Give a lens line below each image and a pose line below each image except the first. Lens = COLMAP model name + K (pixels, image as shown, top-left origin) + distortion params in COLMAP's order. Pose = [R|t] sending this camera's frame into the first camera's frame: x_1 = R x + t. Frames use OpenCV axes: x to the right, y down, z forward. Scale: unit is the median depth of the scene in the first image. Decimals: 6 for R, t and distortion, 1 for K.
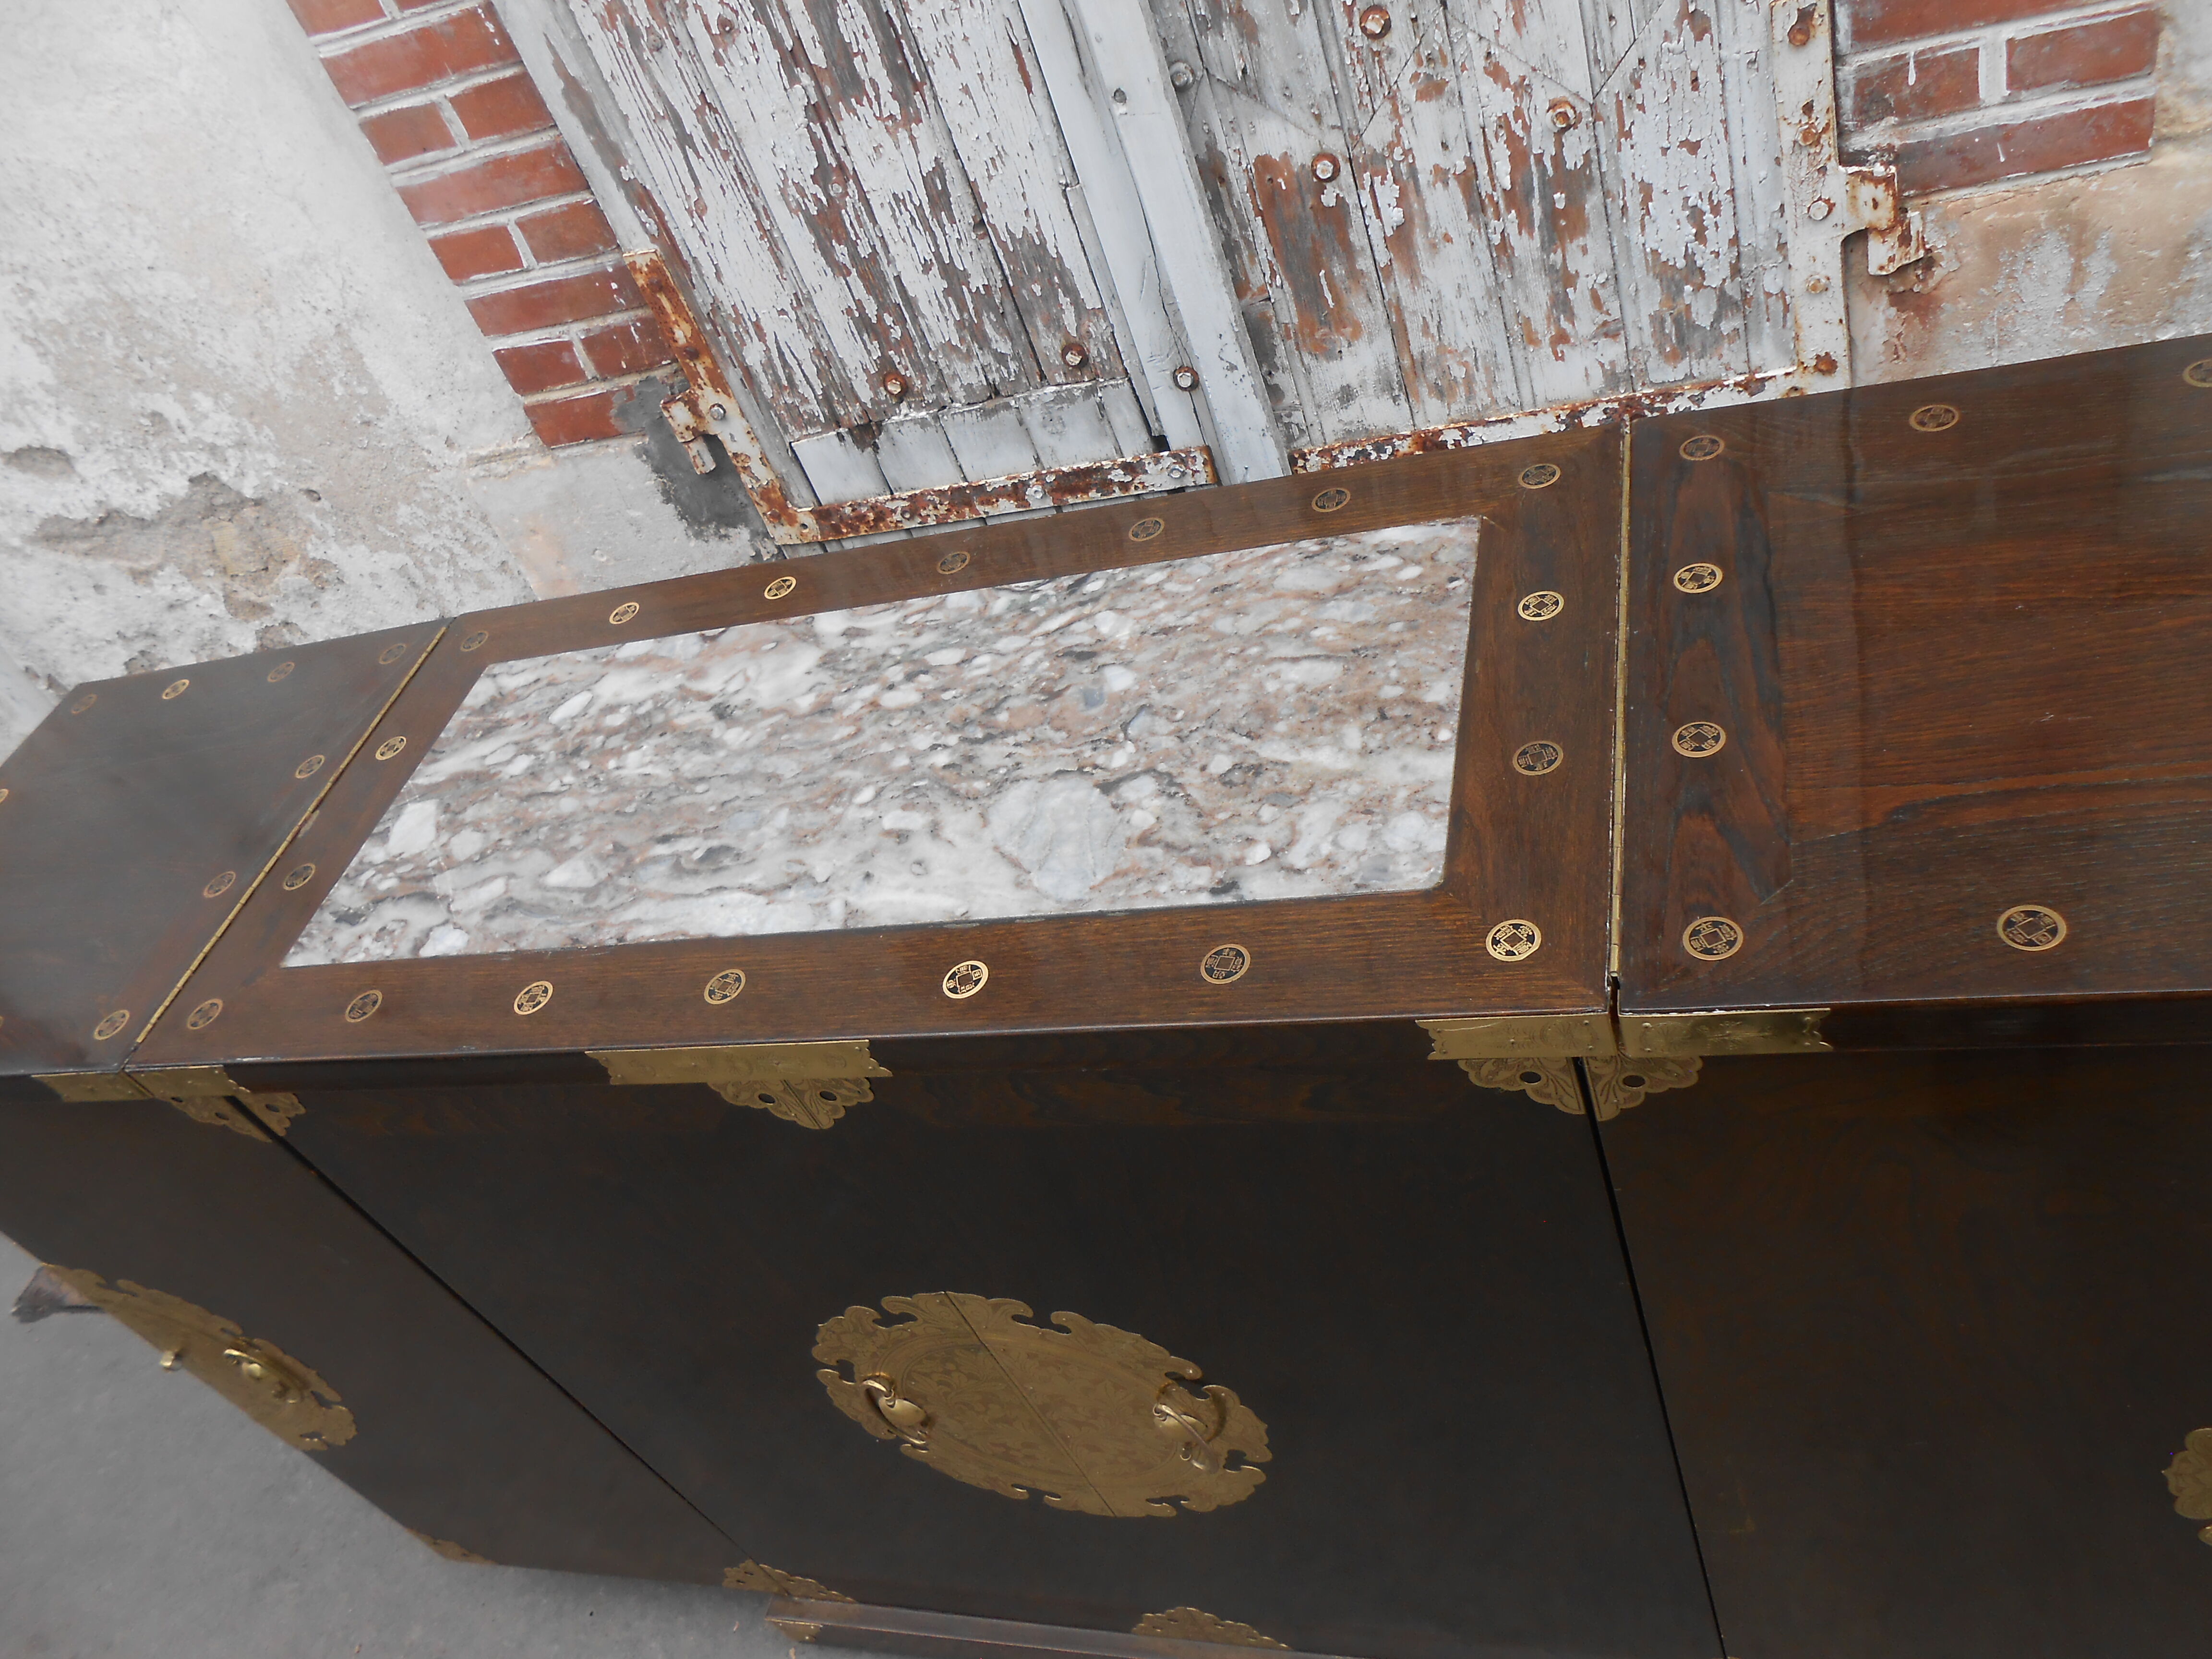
lens RADIAL K [[1685.0, 0, 1124.1], [0, 1685.0, 833.8], [0, 0, 1]] dist [-0.032411, 0.045323]
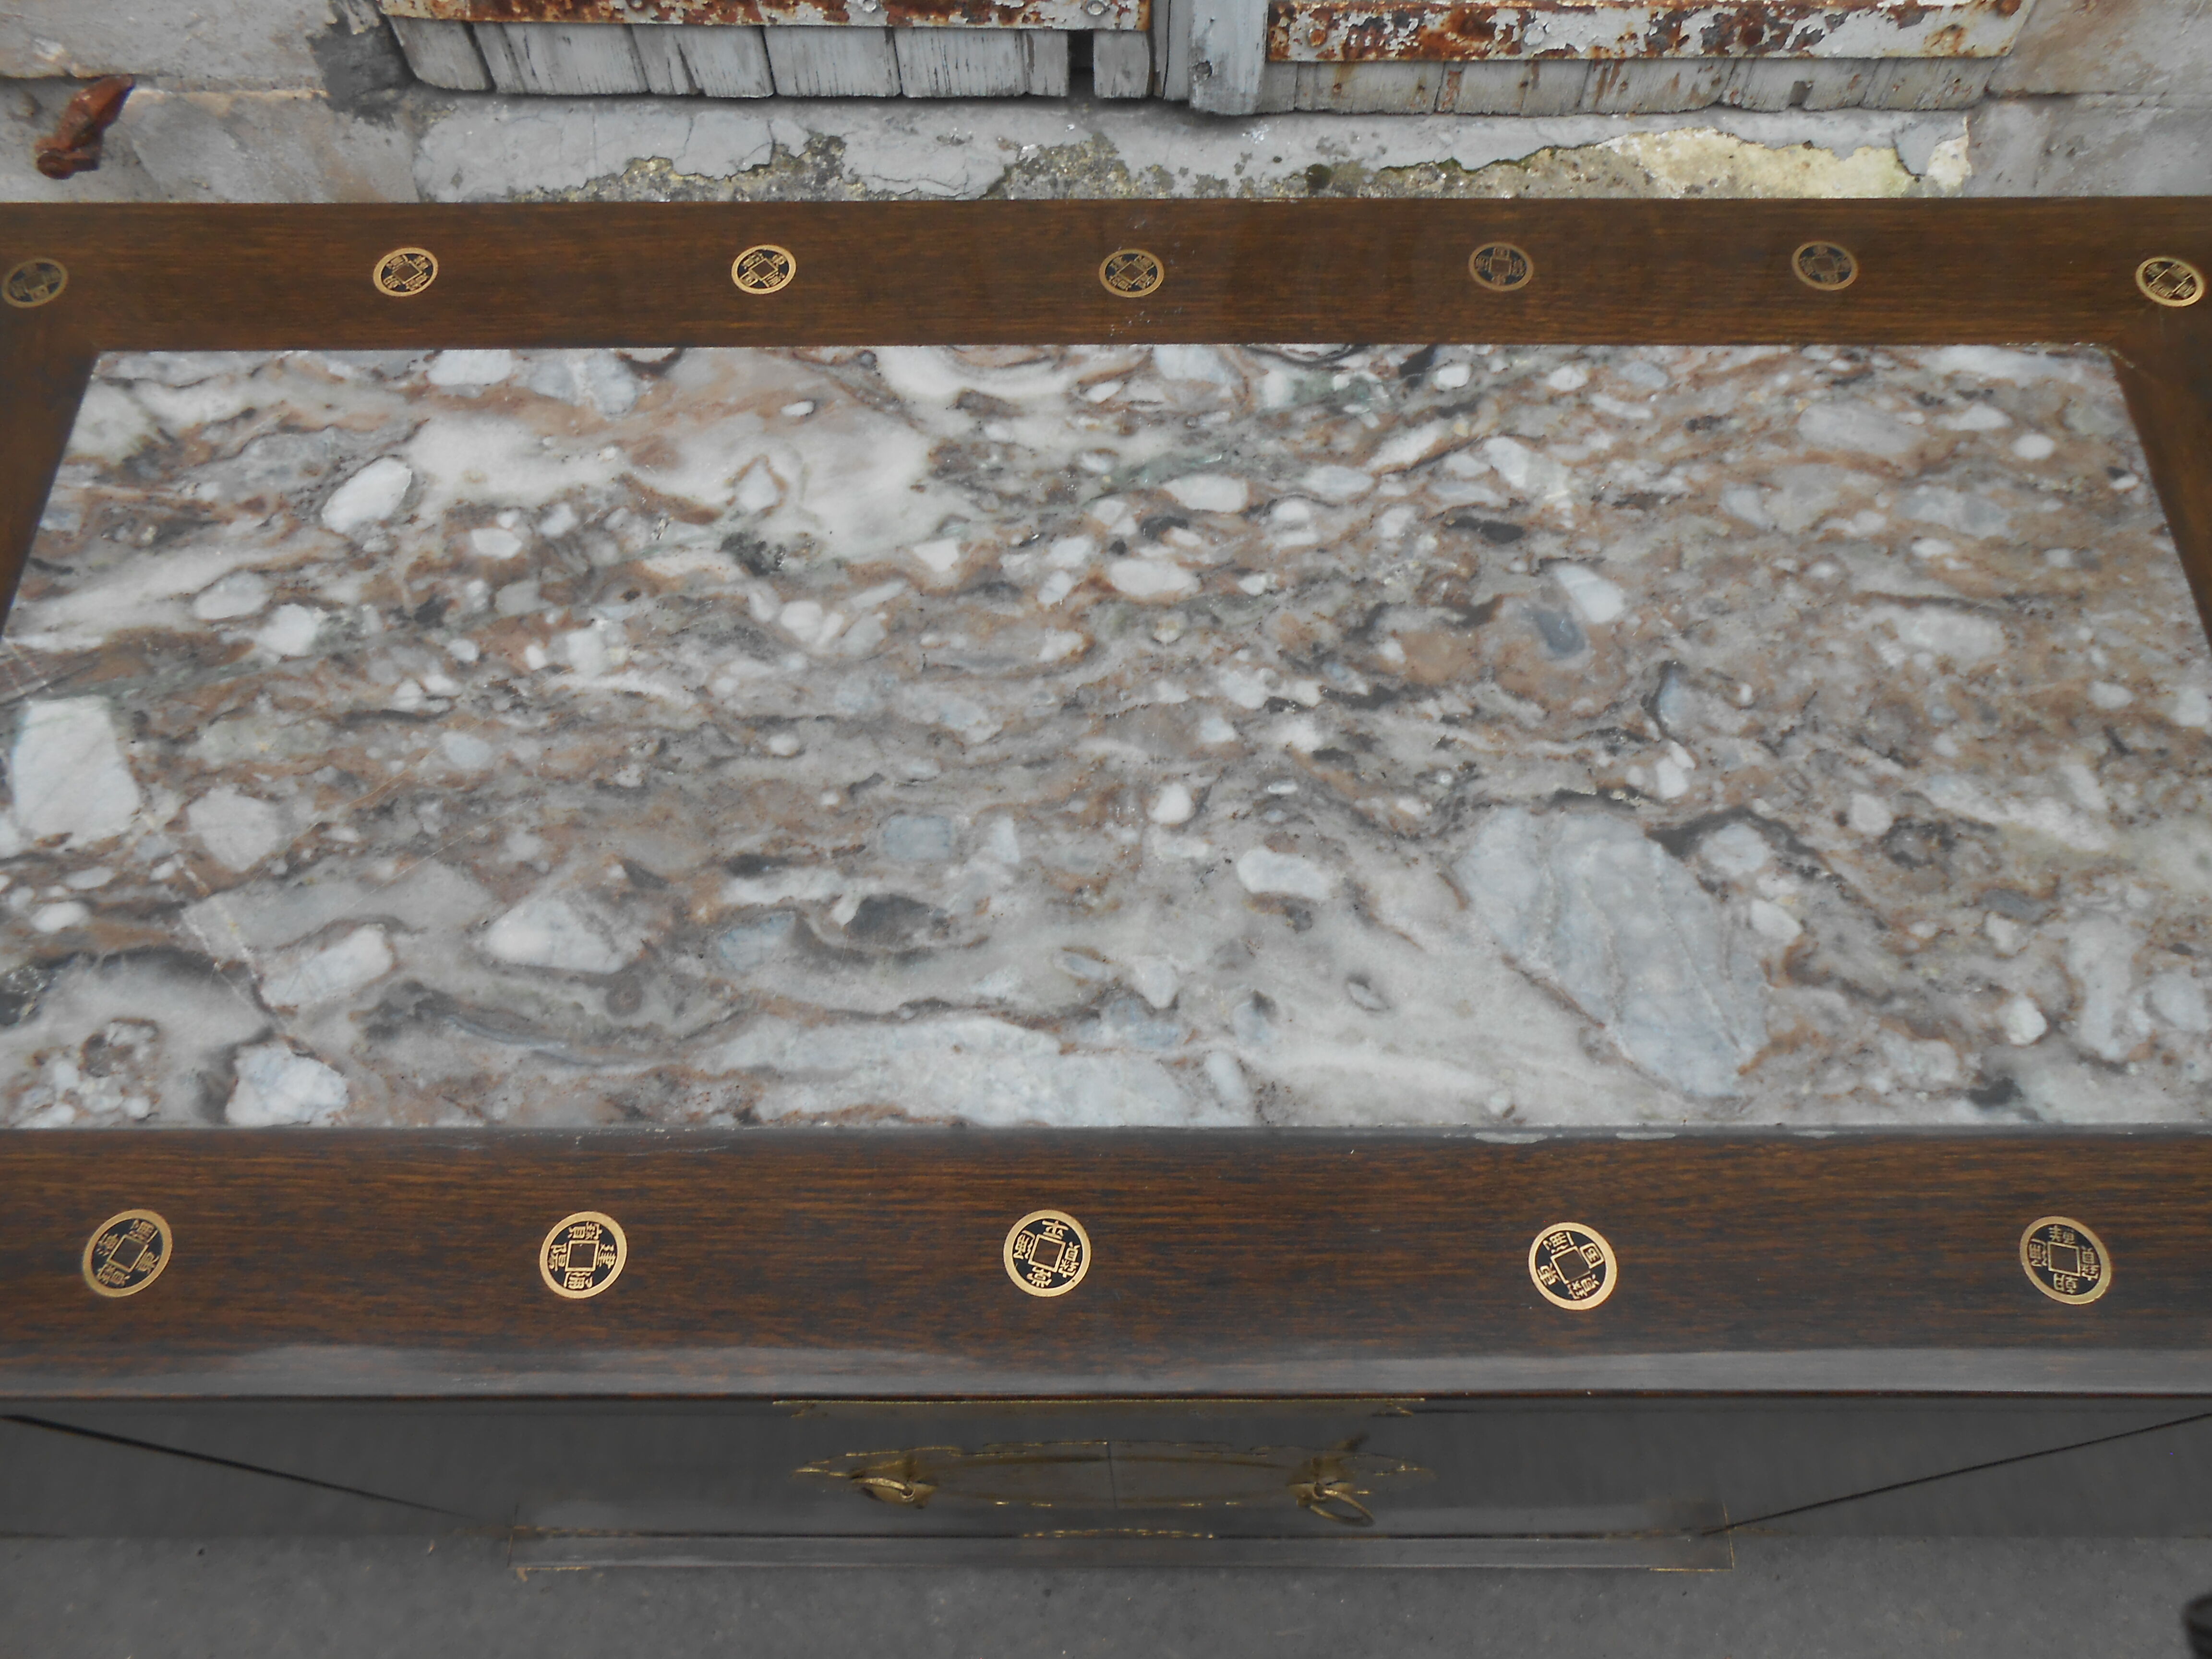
lens RADIAL K [[1685.0, 0, 1122.8], [0, 1685.0, 813.4], [0, 0, 1]] dist [-0.032411, 0.045323]
pose [[0.924876, -0.044089, 0.377704, -0.271491], [-0.075644, 0.952075, 0.296362, -0.130565], [-0.372669, -0.302669, 0.877217, 0.383756]]
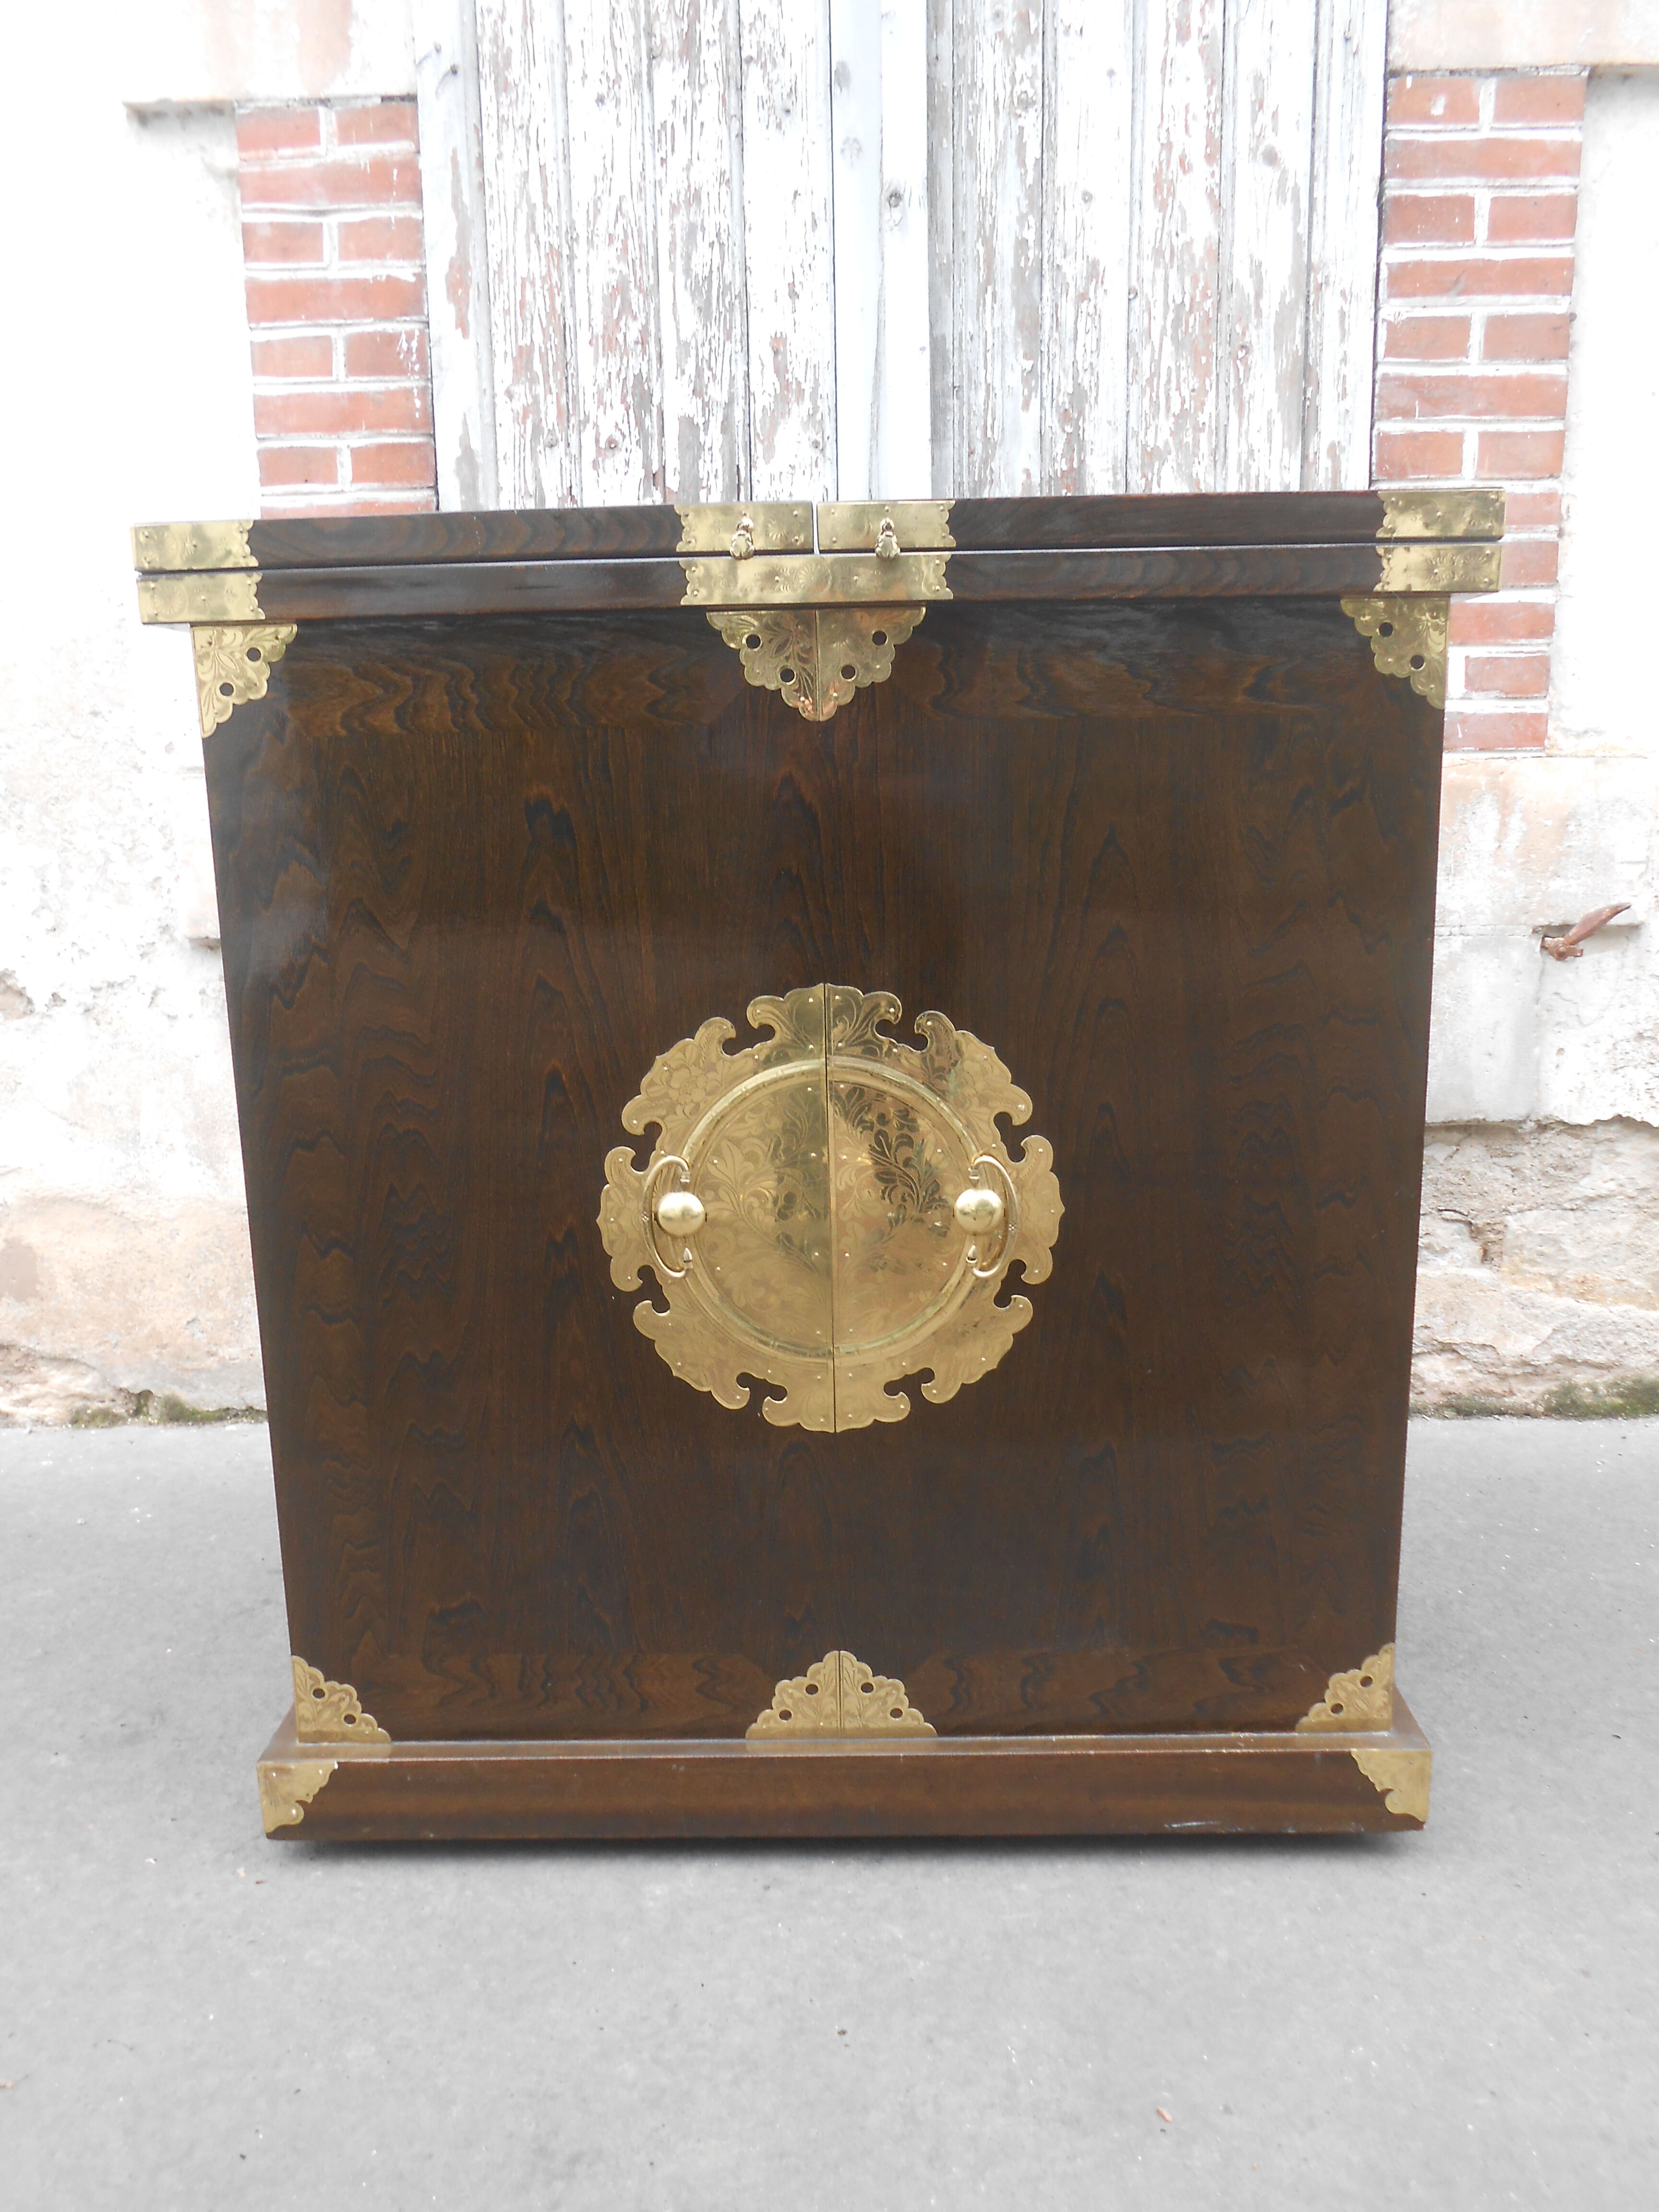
lens RADIAL K [[1685.0, 0, 814.7], [0, 1685.0, 1147.7], [0, 0, 1]] dist [-0.032411, 0.045323]
pose [[0.938872, 0.256580, 0.229536, -0.264562], [-0.096710, 0.836456, -0.539433, 0.747752], [-0.330404, 0.484260, 0.810139, 0.135230]]
